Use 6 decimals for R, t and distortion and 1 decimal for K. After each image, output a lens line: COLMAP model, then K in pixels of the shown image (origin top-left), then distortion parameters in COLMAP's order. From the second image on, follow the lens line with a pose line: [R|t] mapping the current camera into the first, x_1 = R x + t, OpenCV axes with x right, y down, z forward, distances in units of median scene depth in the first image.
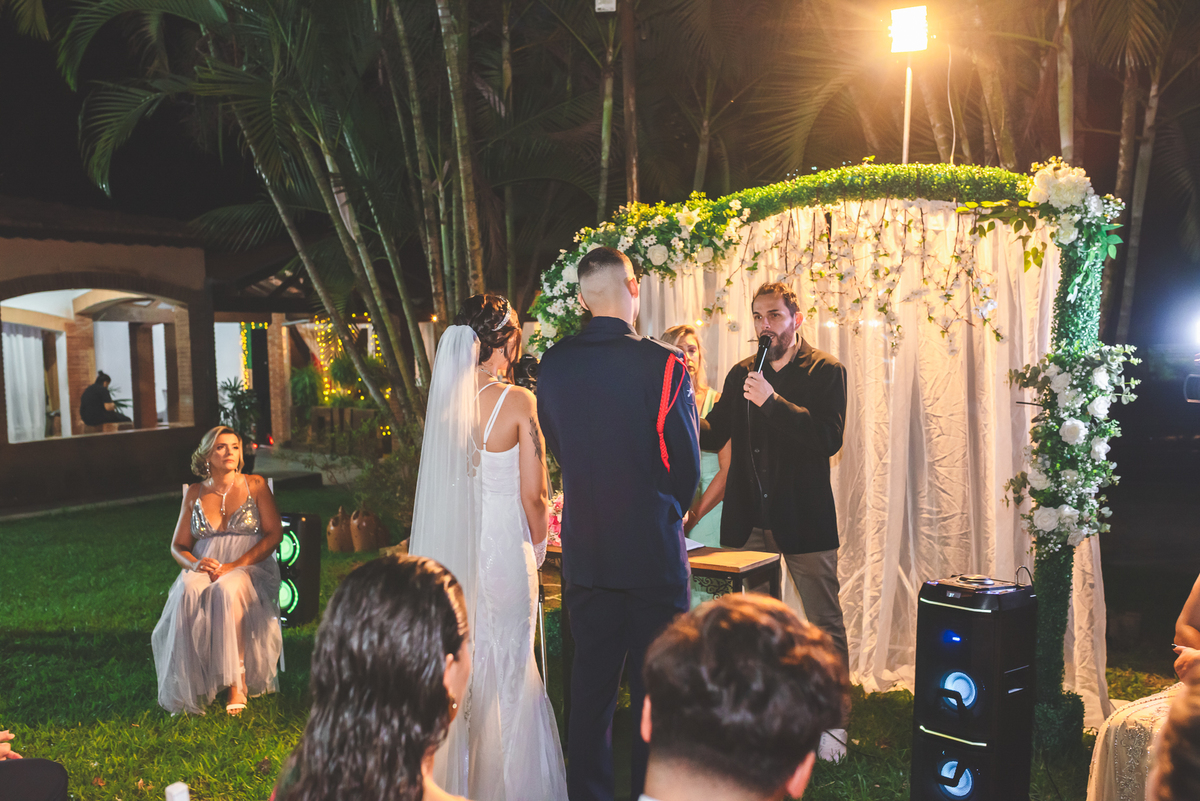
lens RADIAL K [[1231.6, 0, 600.0], [0, 1231.6, 400.5], [0, 0, 1]] dist [-0.010783, -0.008836]
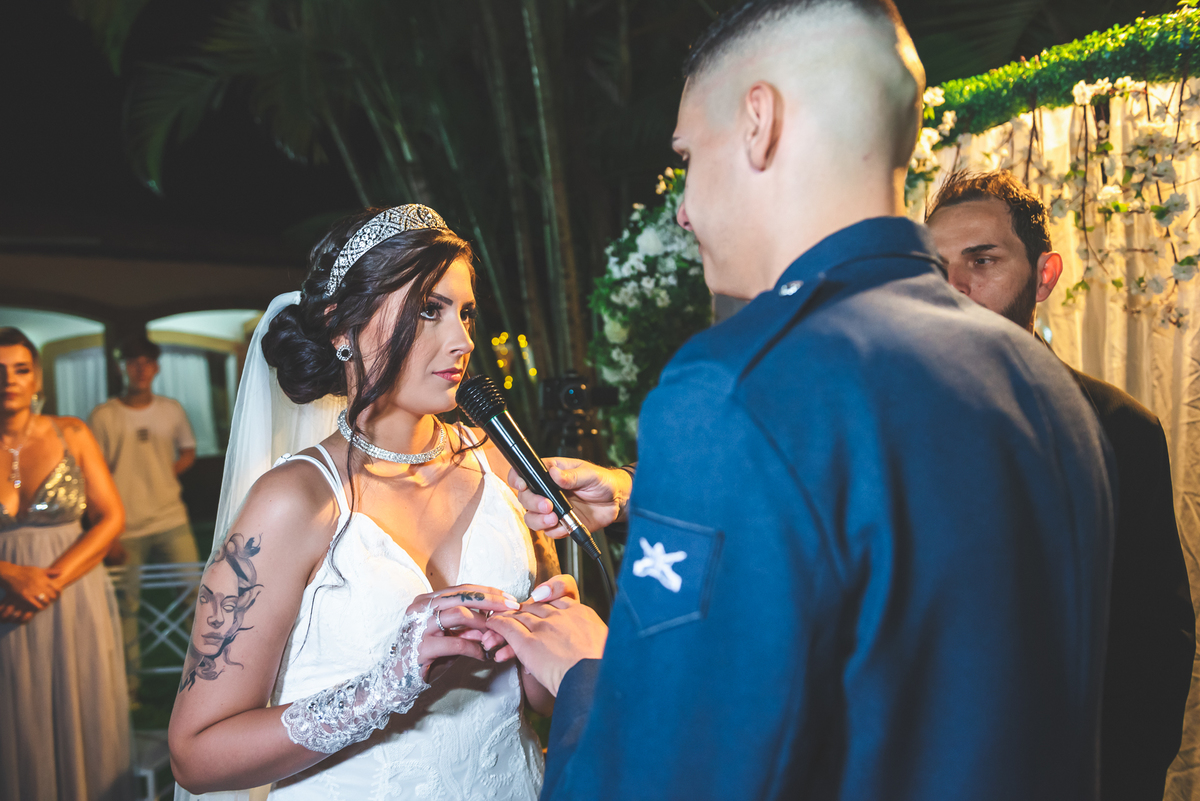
lens RADIAL K [[1019.3, 0, 600.0], [0, 1019.3, 400.5], [0, 0, 1]] dist [-0.008341, -0.012569]
pose [[0.989411, -0.002017, -0.145128, 0.026213], [0.000710, 0.999959, -0.009055, -0.017779], [0.145140, 0.008856, 0.989371, 0.494728]]
